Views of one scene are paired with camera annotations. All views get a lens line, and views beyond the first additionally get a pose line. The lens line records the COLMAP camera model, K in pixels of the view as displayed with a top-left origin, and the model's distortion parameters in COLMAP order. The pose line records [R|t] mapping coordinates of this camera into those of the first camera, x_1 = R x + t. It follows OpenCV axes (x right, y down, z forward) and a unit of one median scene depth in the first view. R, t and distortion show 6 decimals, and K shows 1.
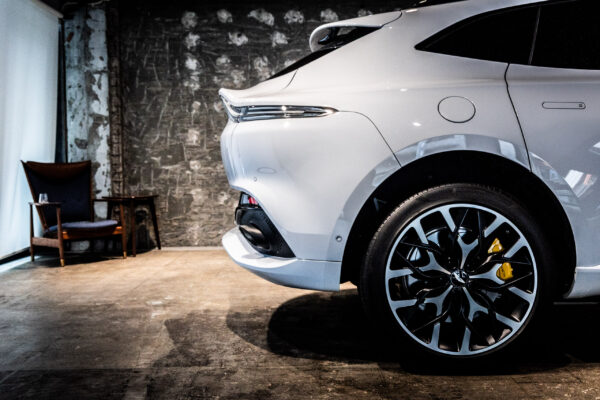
lens RADIAL K [[631.0, 0, 300.2], [0, 631.0, 205.4], [0, 0, 1]] dist [-0.009508, 0.000000]
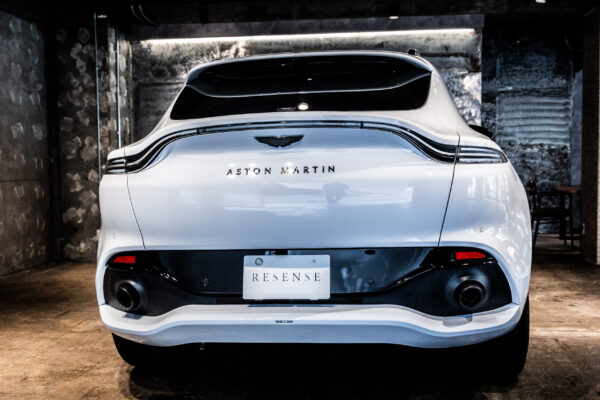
lens RADIAL K [[698.6, 0, 312.9], [0, 698.6, 196.0], [0, 0, 1]] dist [-0.005897, 0.000000]
pose [[0.124167, -0.036242, 0.991599, -1.051741], [0.067310, 0.997338, 0.028023, -0.131562], [-0.989976, 0.063265, 0.126276, 1.098840]]
